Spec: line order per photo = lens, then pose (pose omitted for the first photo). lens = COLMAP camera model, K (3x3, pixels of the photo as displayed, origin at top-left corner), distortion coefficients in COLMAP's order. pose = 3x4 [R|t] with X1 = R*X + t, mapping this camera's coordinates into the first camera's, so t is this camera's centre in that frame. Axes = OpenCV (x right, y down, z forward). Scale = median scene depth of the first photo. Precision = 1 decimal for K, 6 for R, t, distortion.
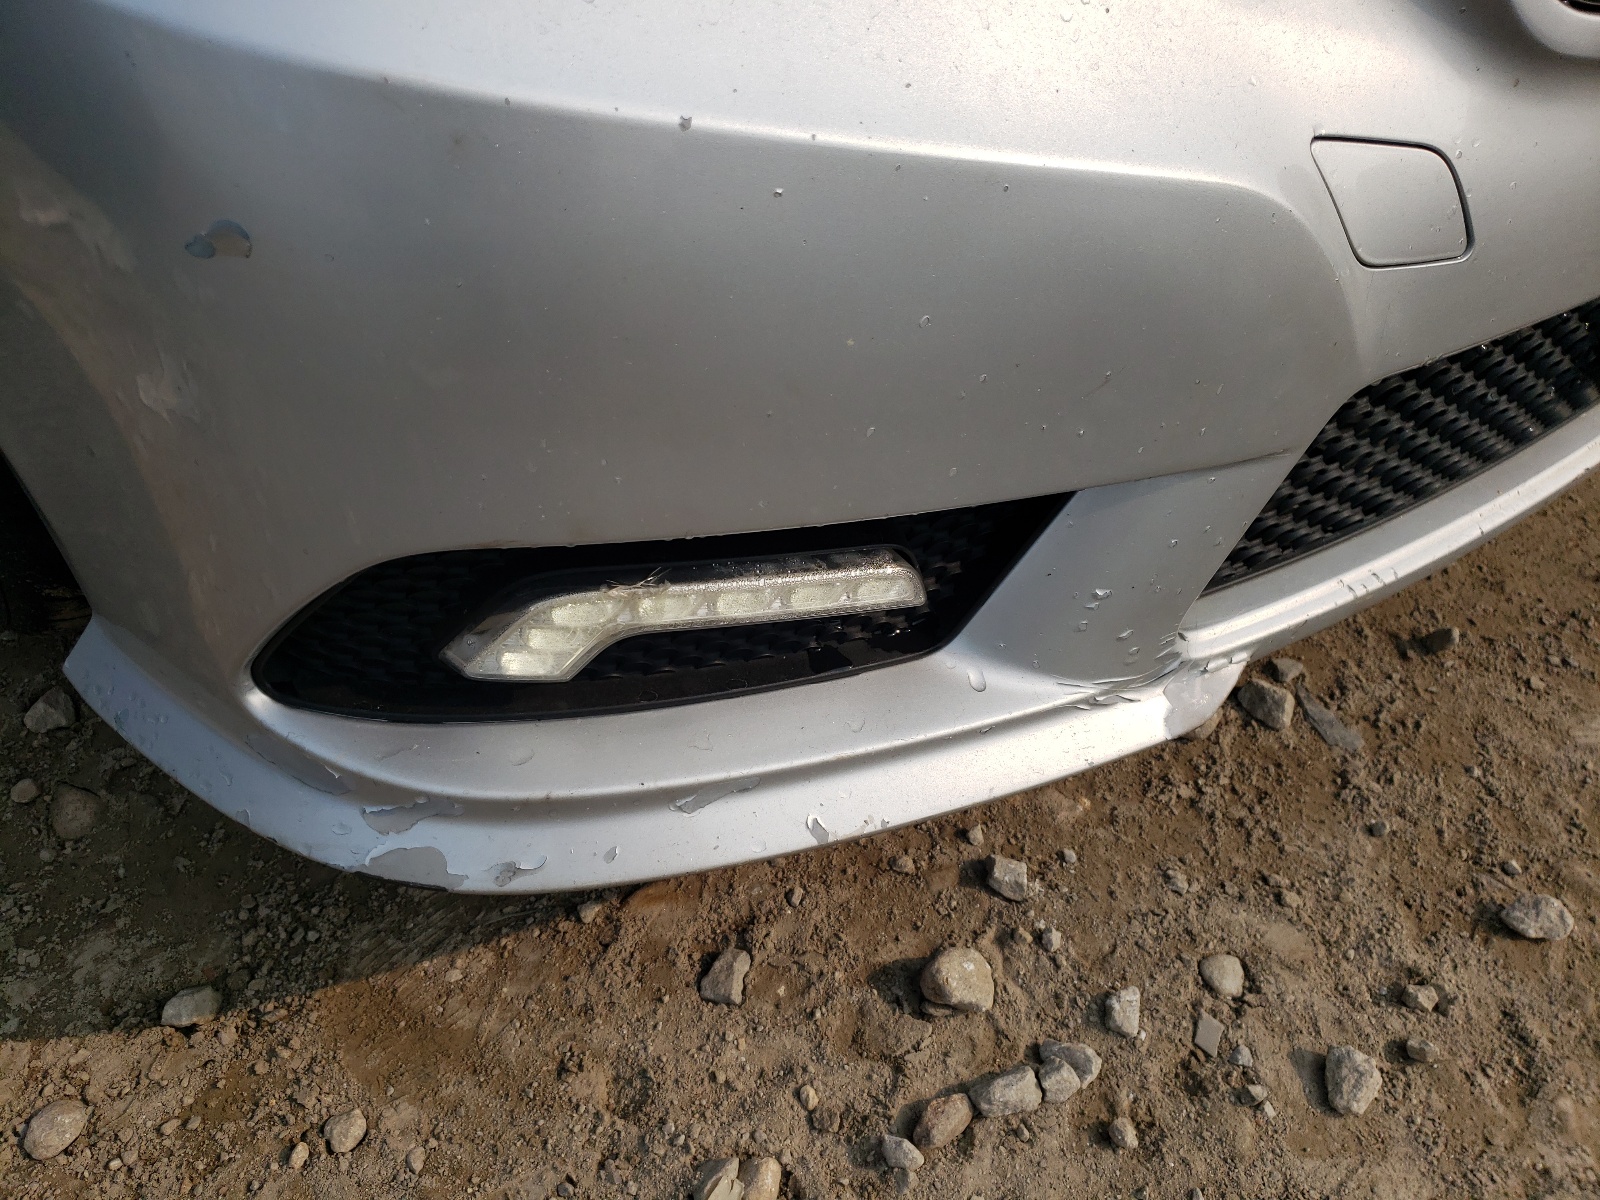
lens RADIAL K [[1204.2, 0, 794.3], [0, 1204.2, 598.3], [0, 0, 1]] dist [0.009400, -0.003671]
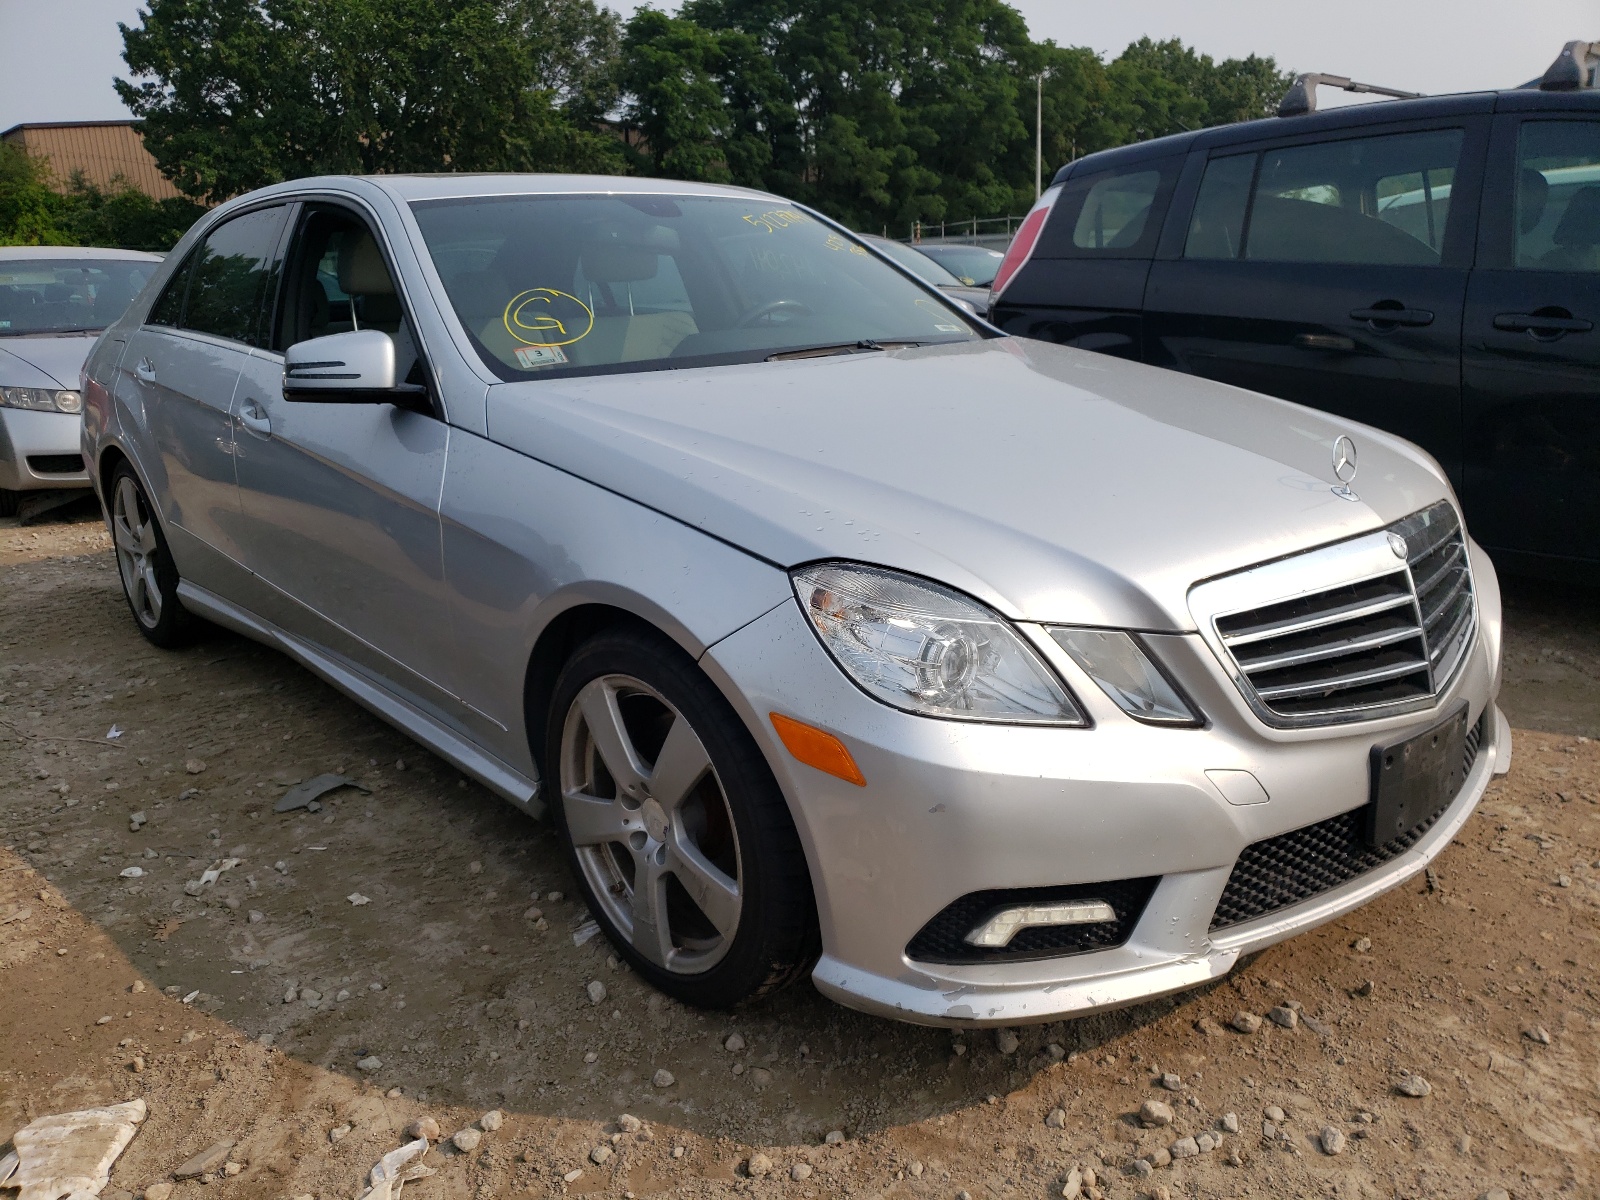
lens RADIAL K [[1204.2, 0, 799.6], [0, 1204.2, 596.7], [0, 0, 1]] dist [0.009400, -0.003671]
pose [[0.993923, -0.083138, -0.072147, -0.304771], [0.034508, 0.857710, -0.512974, 0.641870], [0.104529, 0.507367, 0.855367, -1.614507]]
